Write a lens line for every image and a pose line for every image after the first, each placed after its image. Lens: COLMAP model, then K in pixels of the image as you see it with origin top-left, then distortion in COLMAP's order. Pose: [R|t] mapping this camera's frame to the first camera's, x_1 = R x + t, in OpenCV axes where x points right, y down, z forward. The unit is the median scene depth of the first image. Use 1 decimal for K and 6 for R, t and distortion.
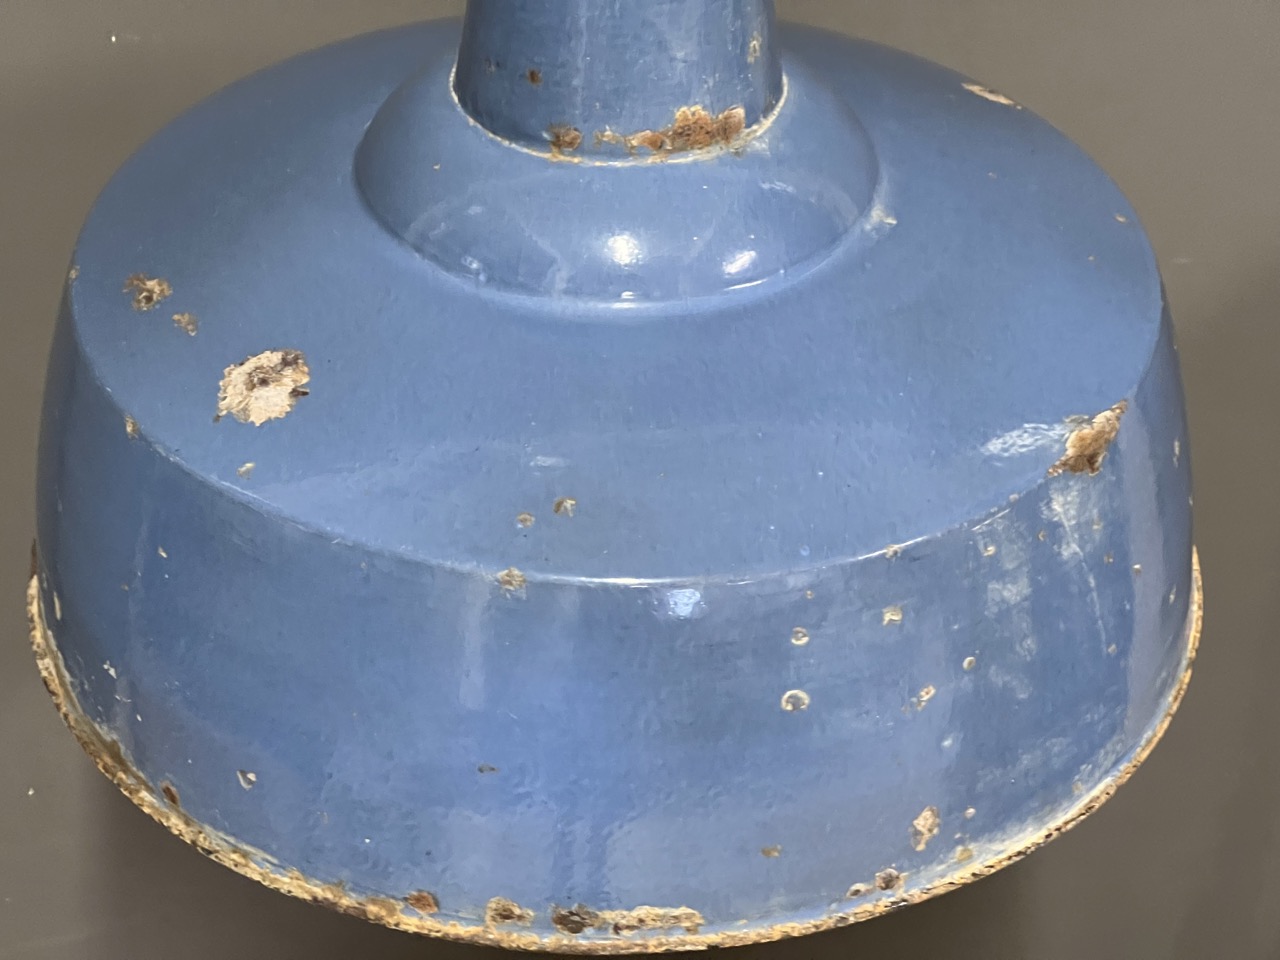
lens RADIAL K [[2889.6, 0, 638.3], [0, 2889.6, 485.9], [0, 0, 1]] dist [0.228598, 0.000000]
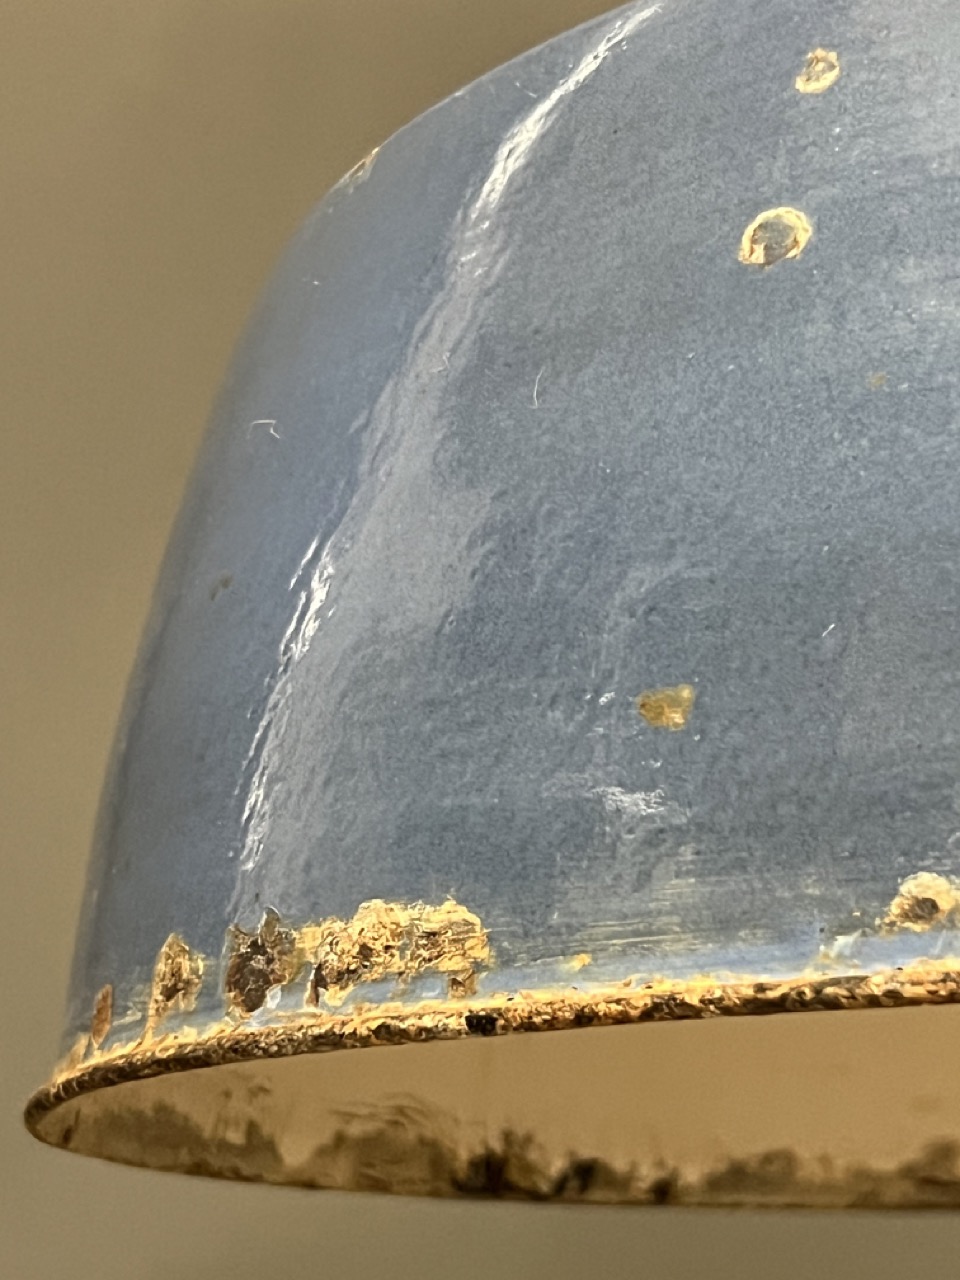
lens RADIAL K [[2889.6, 0, 484.2], [0, 2889.6, 642.5], [0, 0, 1]] dist [0.228598, 0.000000]
pose [[0.599590, -0.207115, -0.773043, 0.284011], [-0.460912, 0.700291, -0.545117, 0.304850], [0.654257, 0.683151, 0.324426, 0.868004]]
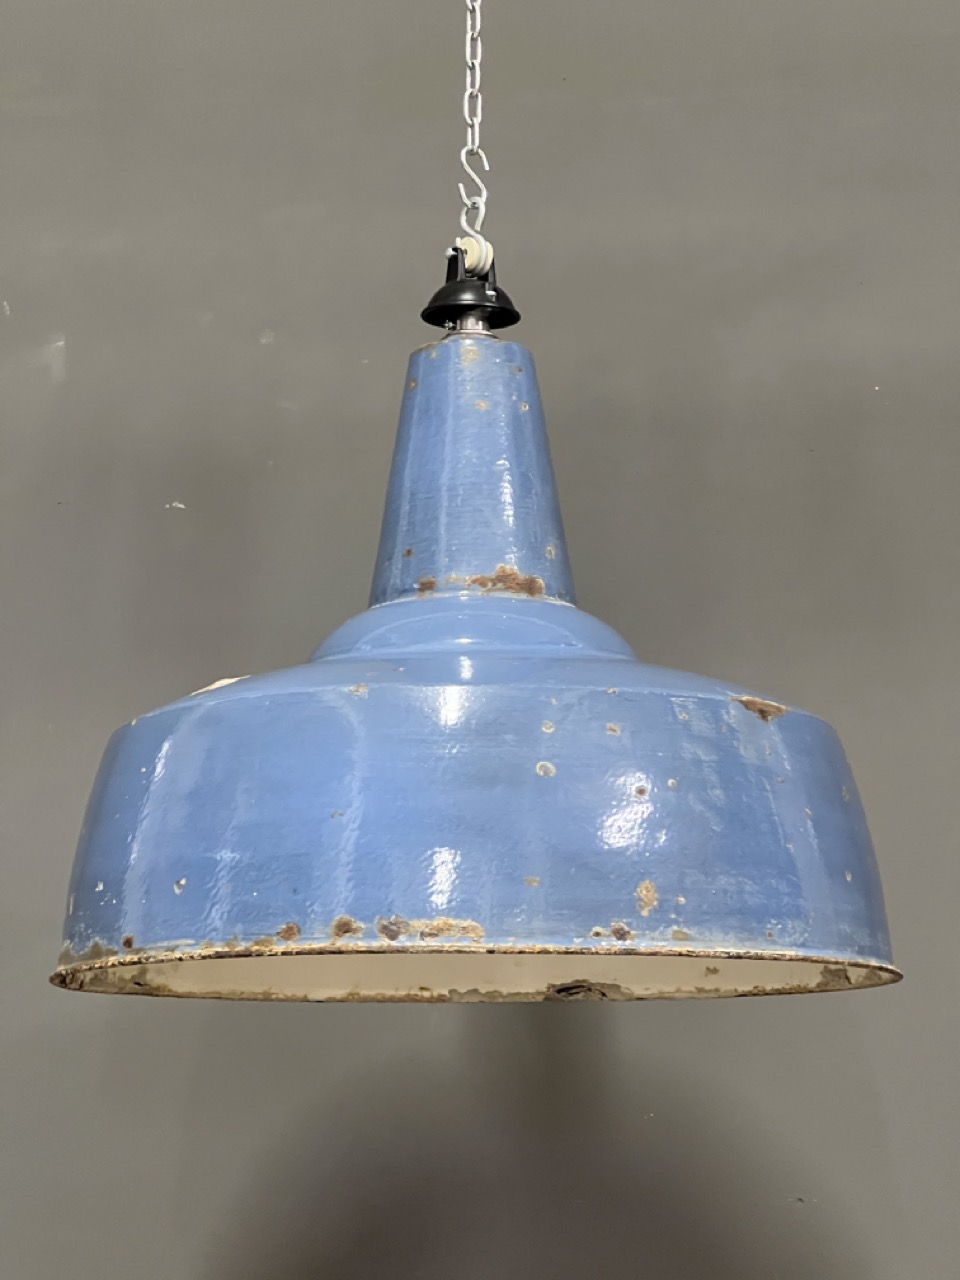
lens RADIAL K [[2889.6, 0, 490.3], [0, 2889.6, 644.7], [0, 0, 1]] dist [0.228598, 0.000000]
pose [[0.992803, -0.043082, -0.111743, 0.188152], [-0.050105, 0.698049, -0.714294, 1.054253], [0.108776, 0.714752, 0.690867, -0.069912]]
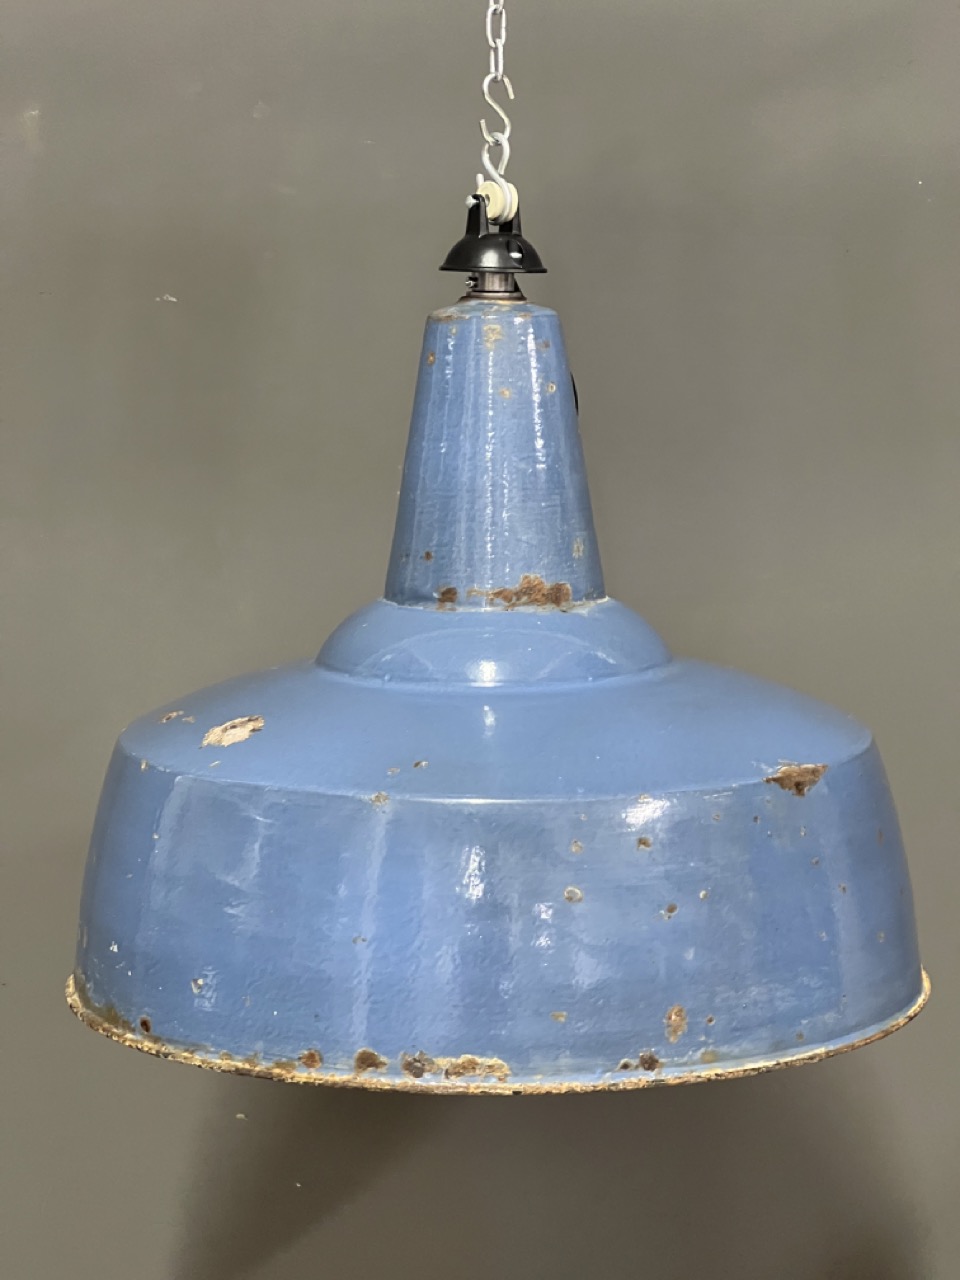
lens RADIAL K [[2889.6, 0, 507.3], [0, 2889.6, 684.8], [0, 0, 1]] dist [0.228598, 0.000000]
pose [[0.994184, -0.002187, -0.107669, 0.169814], [-0.047624, 0.887787, -0.457784, 0.617730], [0.096588, 0.460250, 0.882520, -0.303062]]
